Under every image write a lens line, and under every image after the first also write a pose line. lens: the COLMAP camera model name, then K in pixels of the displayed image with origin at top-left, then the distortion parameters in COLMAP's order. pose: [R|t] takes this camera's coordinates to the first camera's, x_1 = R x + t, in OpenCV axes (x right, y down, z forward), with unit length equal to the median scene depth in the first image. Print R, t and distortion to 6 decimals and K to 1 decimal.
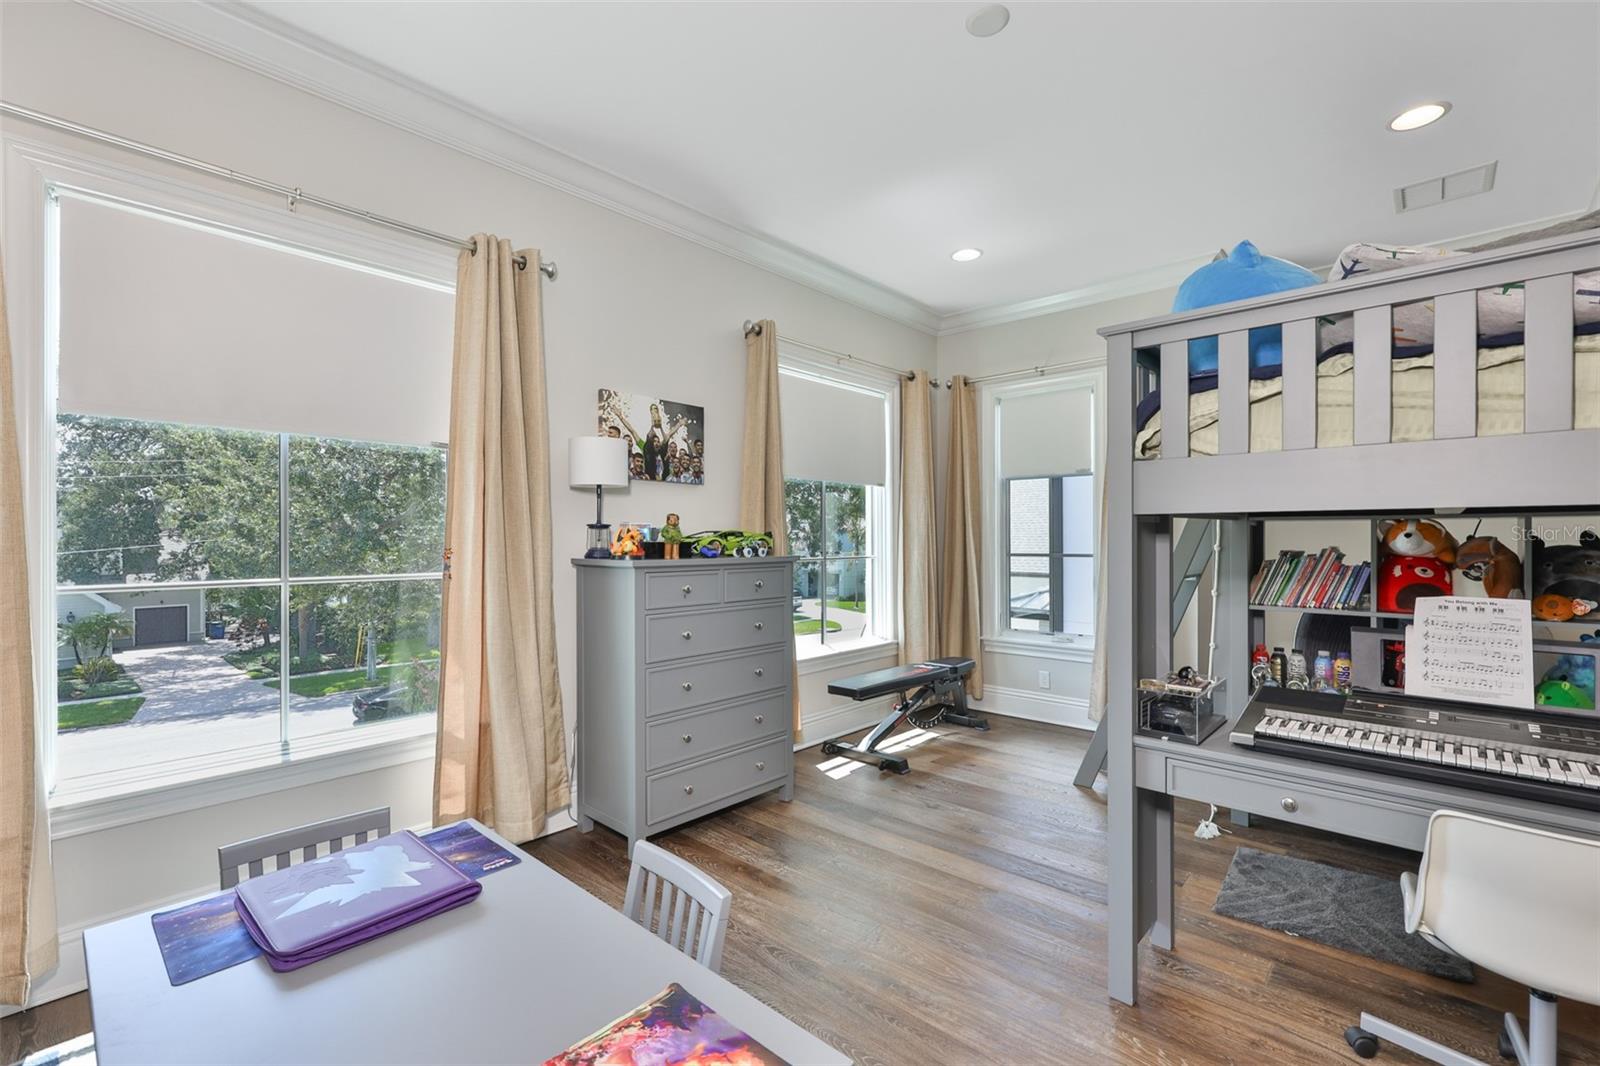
lens RADIAL K [[692.7, 0, 798.8], [0, 692.7, 529.2], [0, 0, 1]] dist [-0.003293, 0.000435]
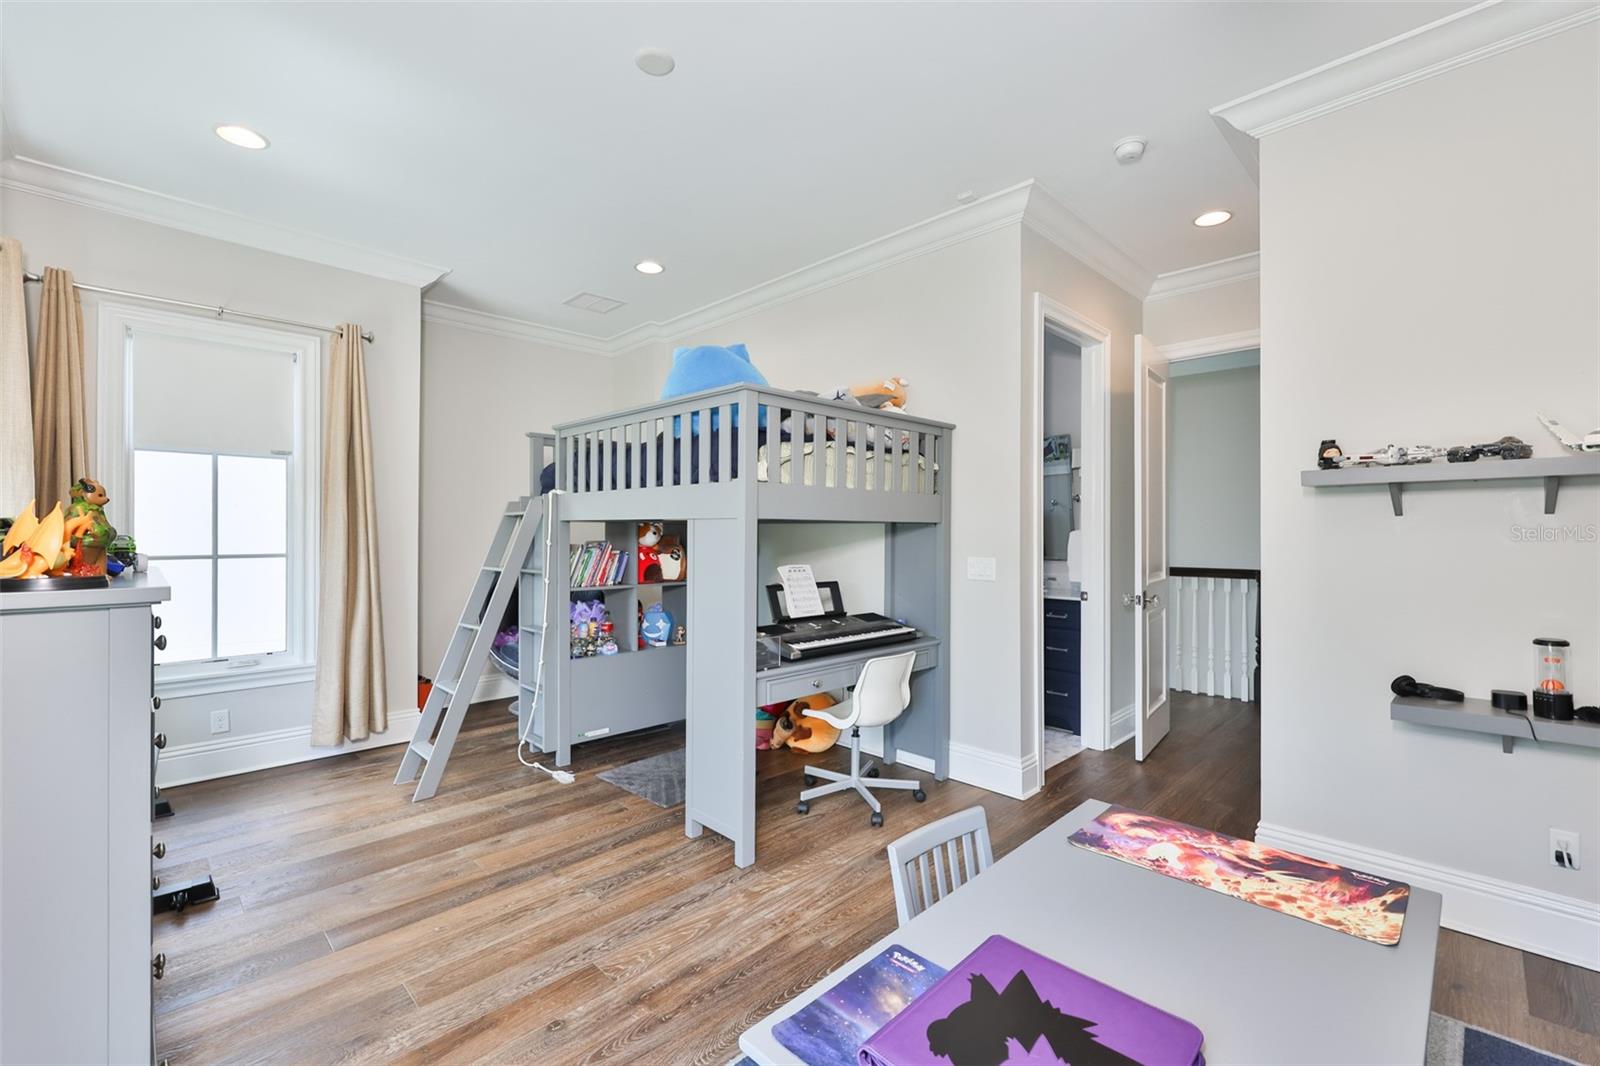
lens RADIAL K [[692.7, 0, 798.8], [0, 692.7, 529.2], [0, 0, 1]] dist [-0.003293, 0.000435]
pose [[0.044186, 0.006184, 0.999004, -0.662626], [-0.010917, 0.999924, -0.005707, 0.005647], [-0.998964, -0.010654, 0.044250, 0.597389]]
